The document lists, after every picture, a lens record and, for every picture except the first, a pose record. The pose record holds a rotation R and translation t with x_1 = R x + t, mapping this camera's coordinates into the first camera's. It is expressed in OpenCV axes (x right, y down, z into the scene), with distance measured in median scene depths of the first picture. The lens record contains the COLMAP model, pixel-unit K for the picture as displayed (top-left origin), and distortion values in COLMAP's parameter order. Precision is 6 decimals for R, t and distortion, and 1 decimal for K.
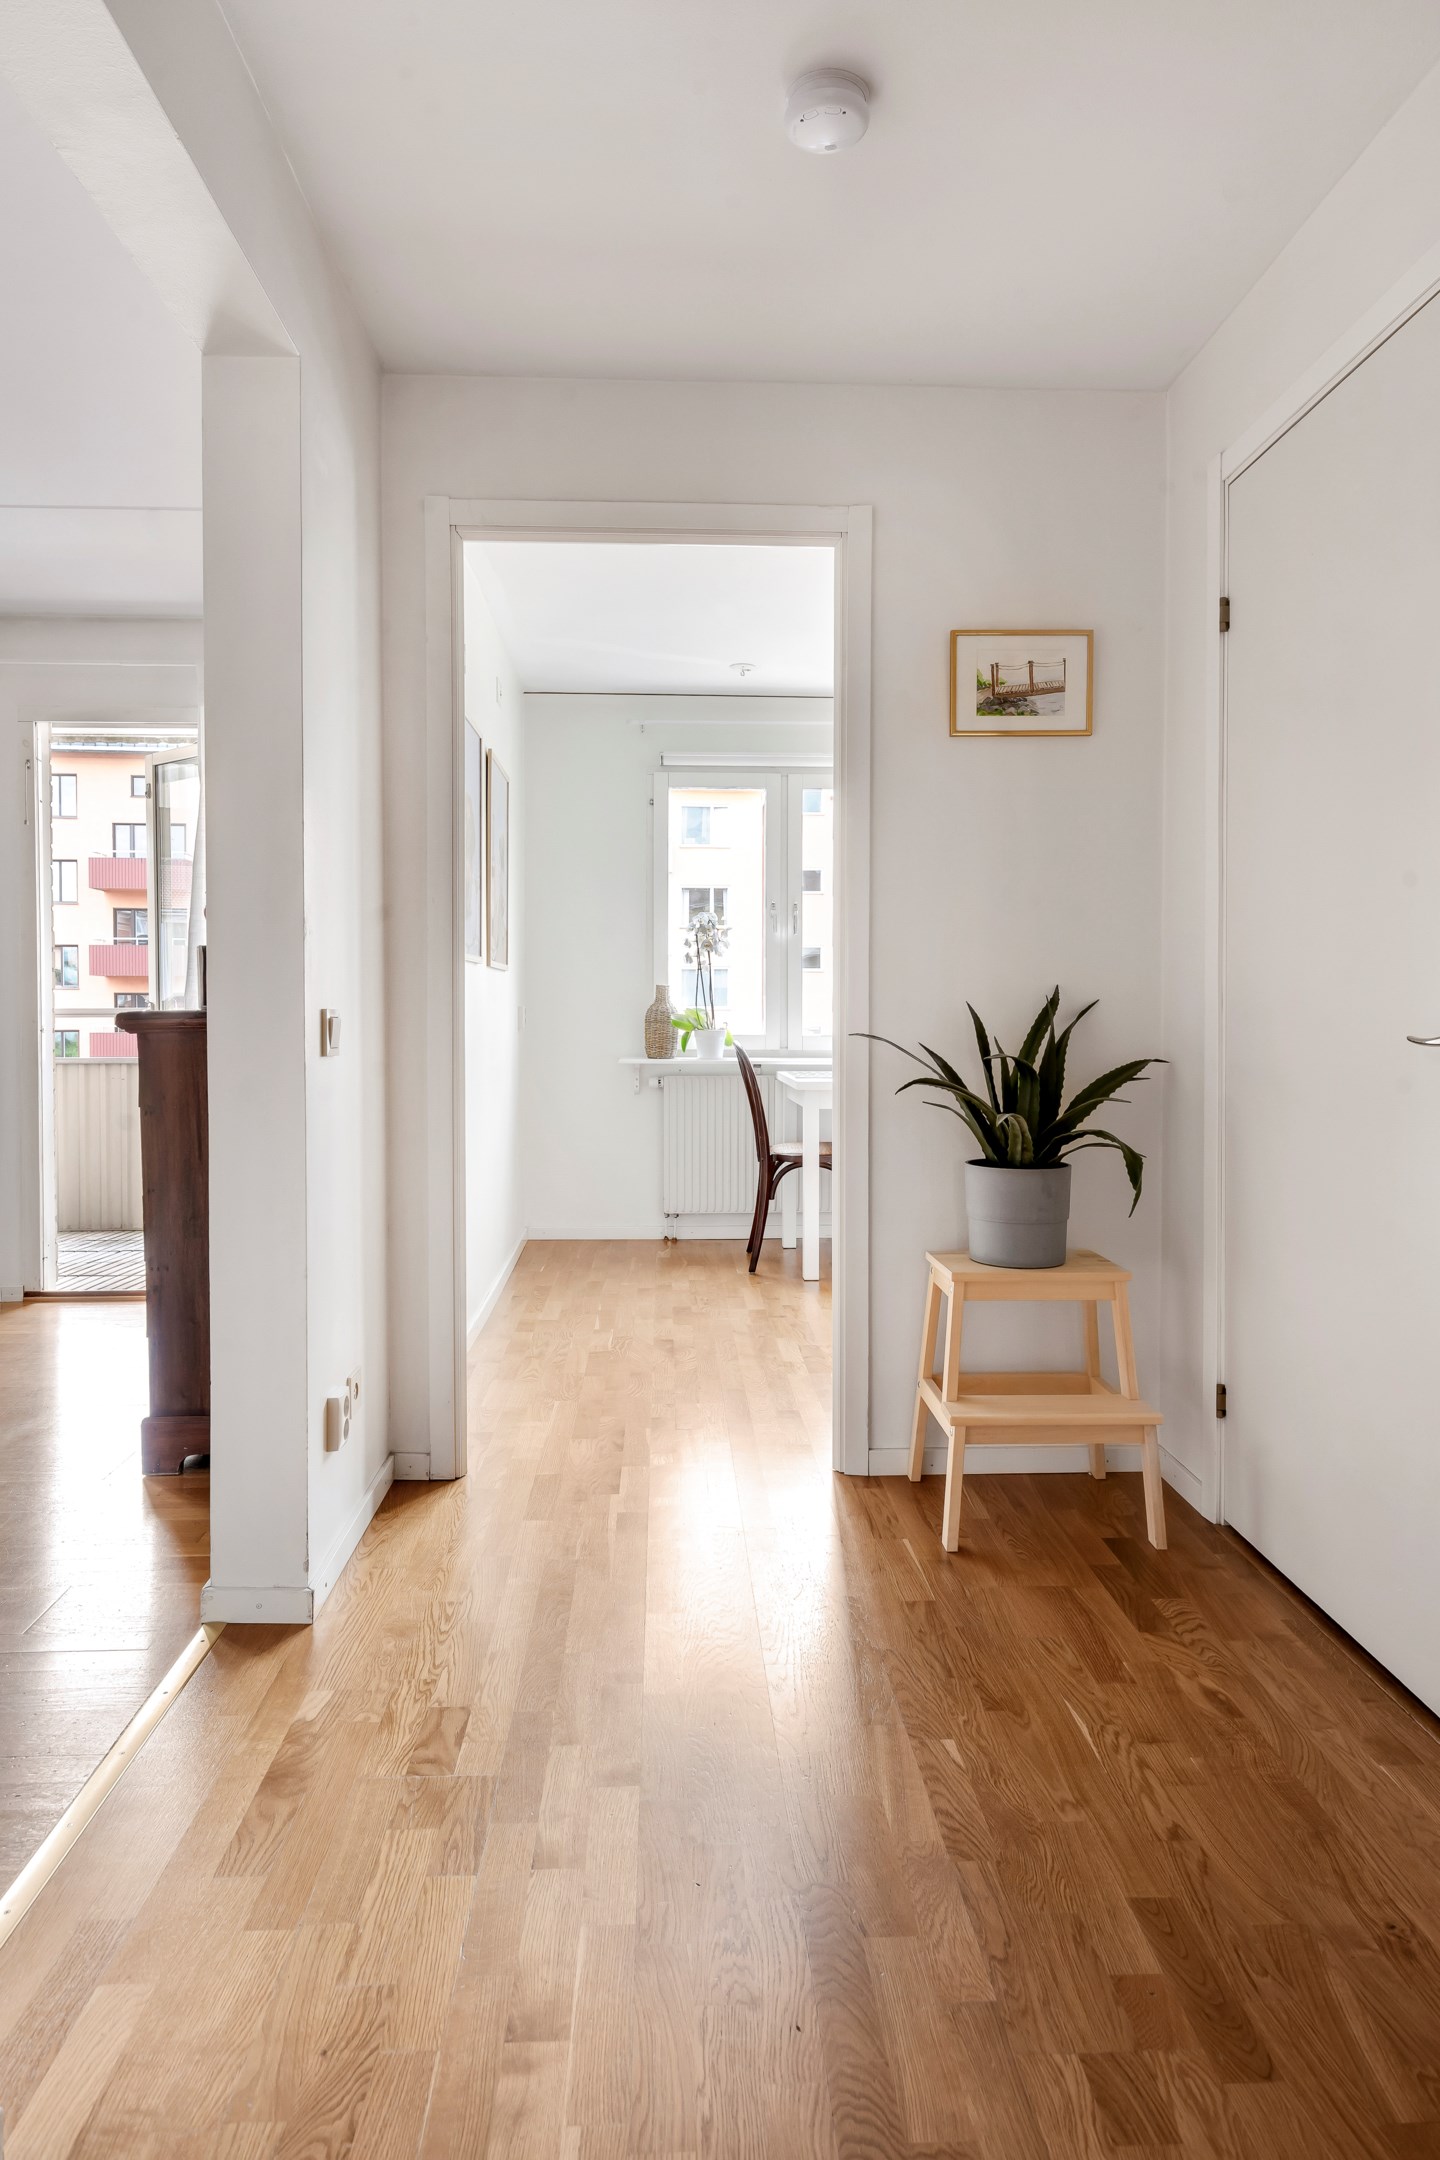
lens RADIAL K [[1232.0, 0, 720.0], [0, 1232.0, 1080.0], [0, 0, 1]] dist [-0.001566, -0.000115]
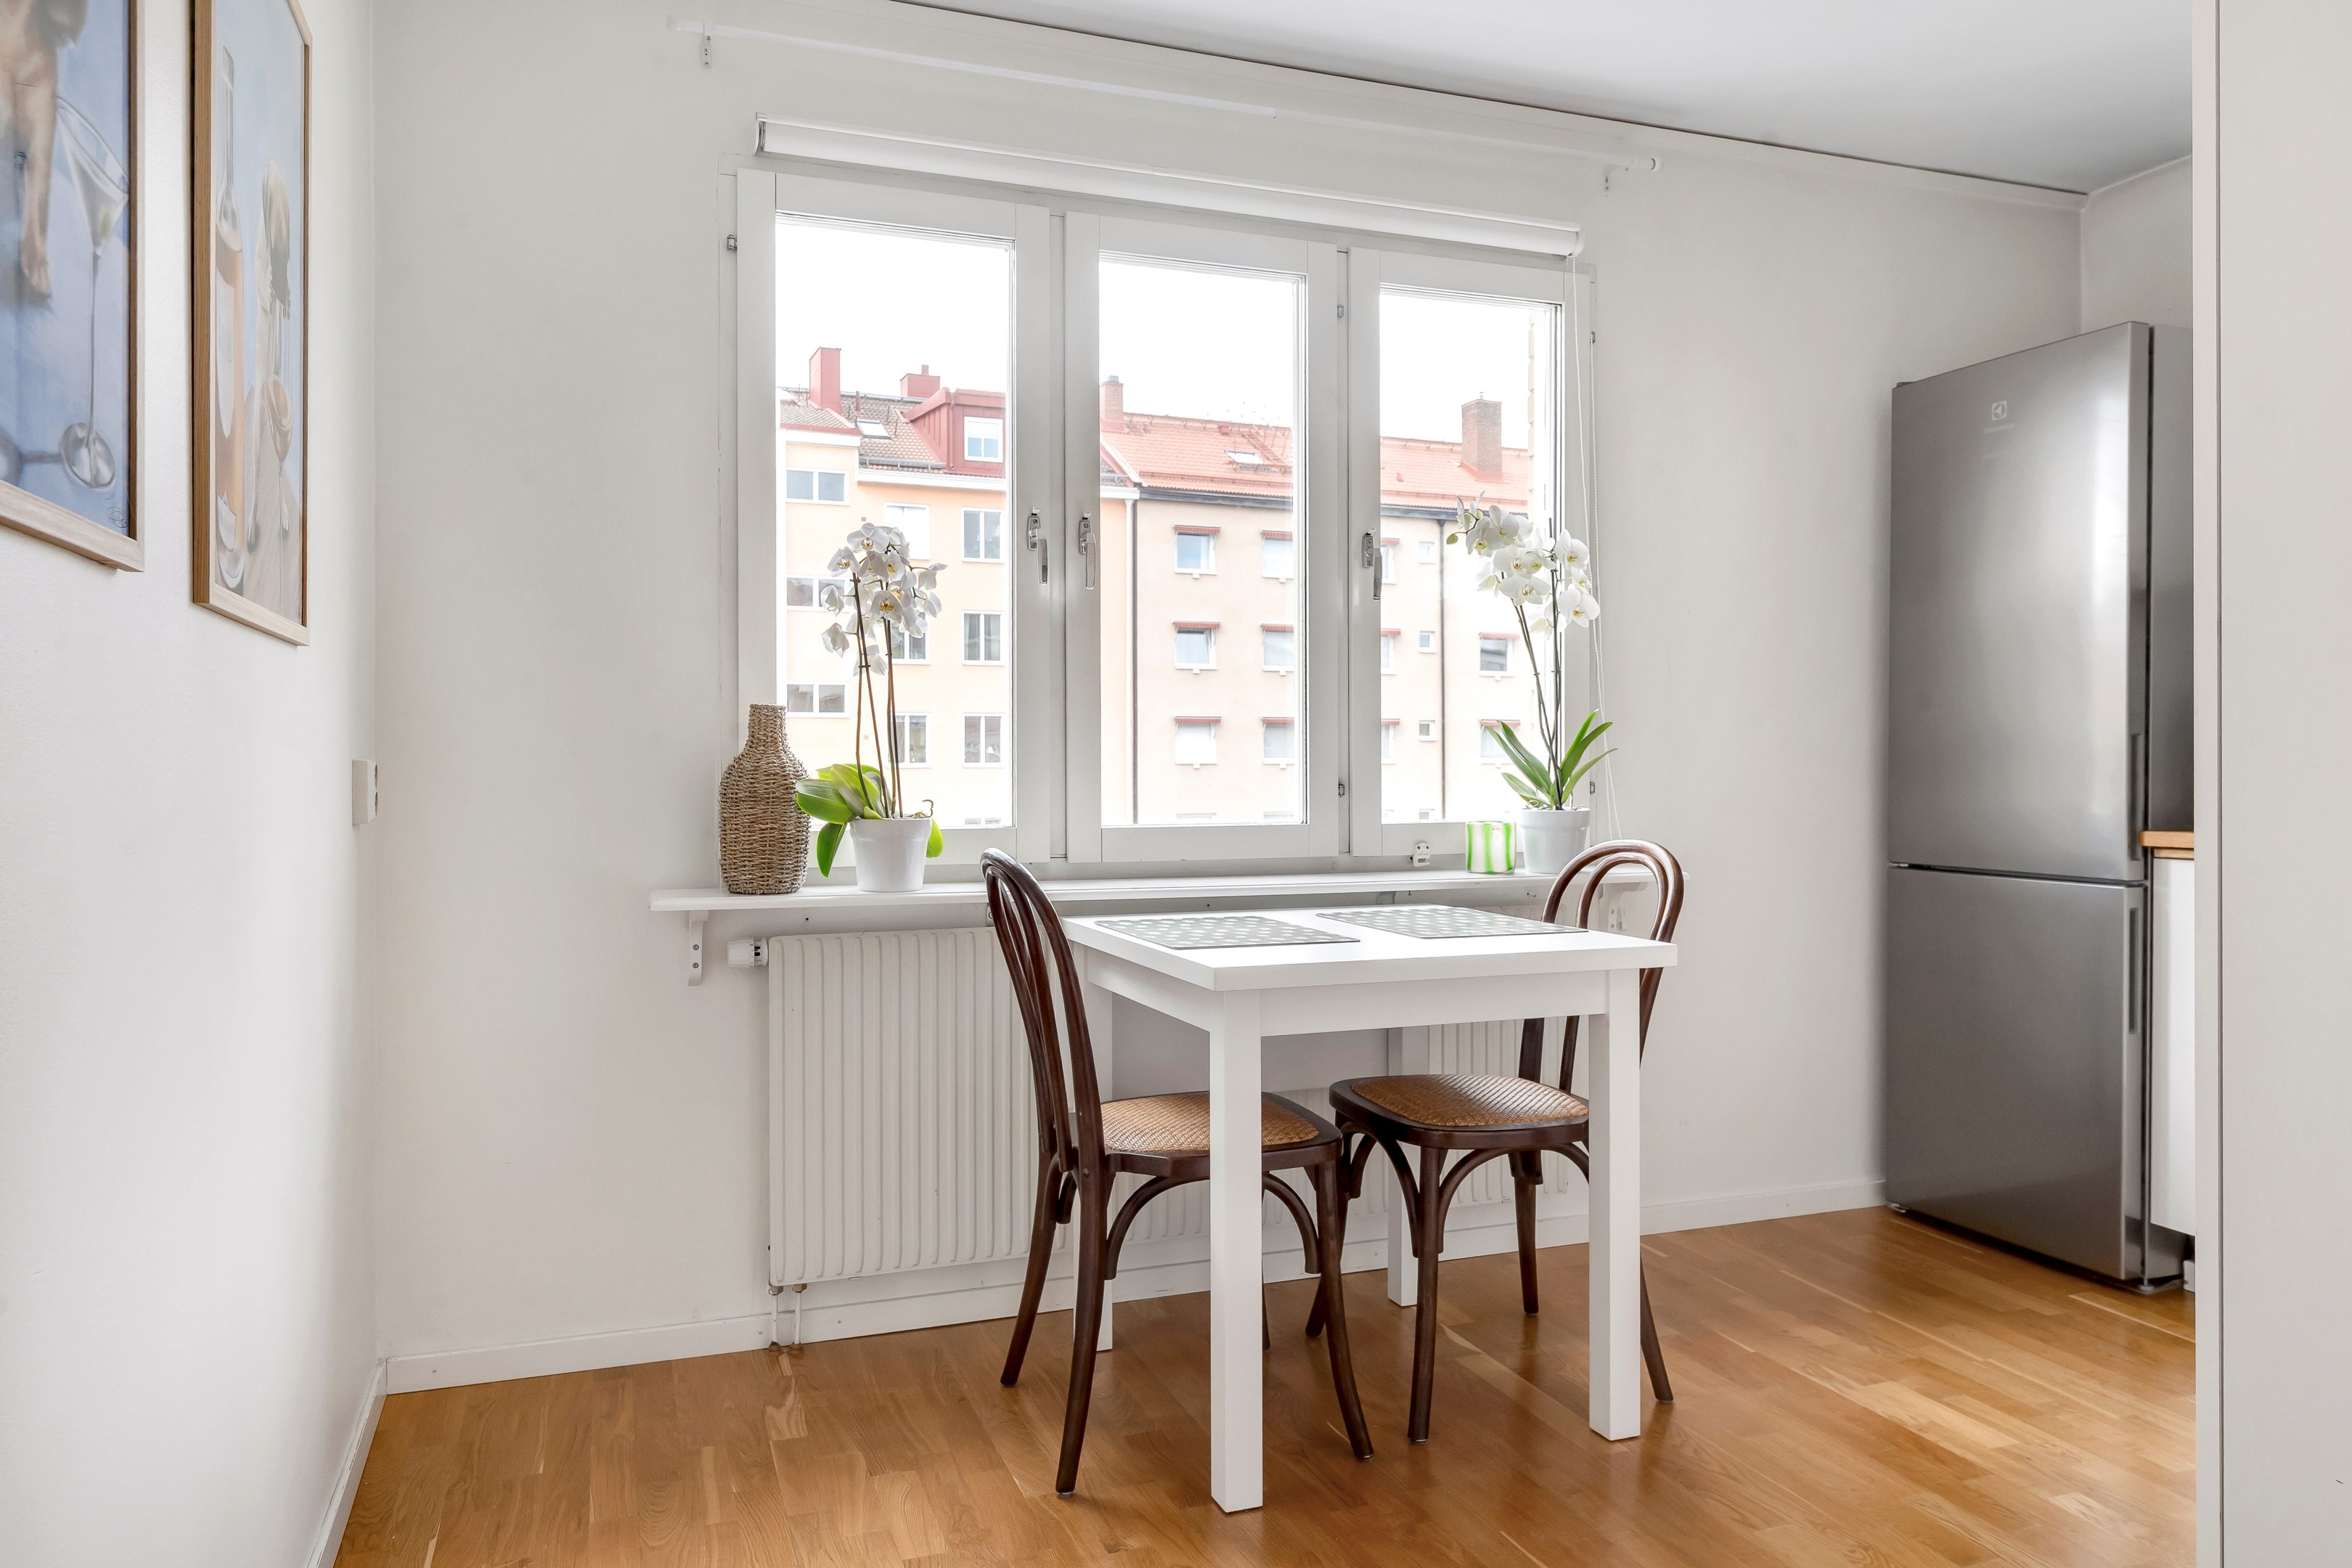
lens RADIAL K [[1594.7, 0, 1176.0], [0, 1594.7, 784.0], [0, 0, 1]] dist [0.007284, 0.001821]
pose [[0.952054, -0.008933, 0.305799, -0.078190], [0.024573, 0.998577, -0.047335, -0.024994], [-0.304941, 0.052580, 0.950919, 0.480808]]
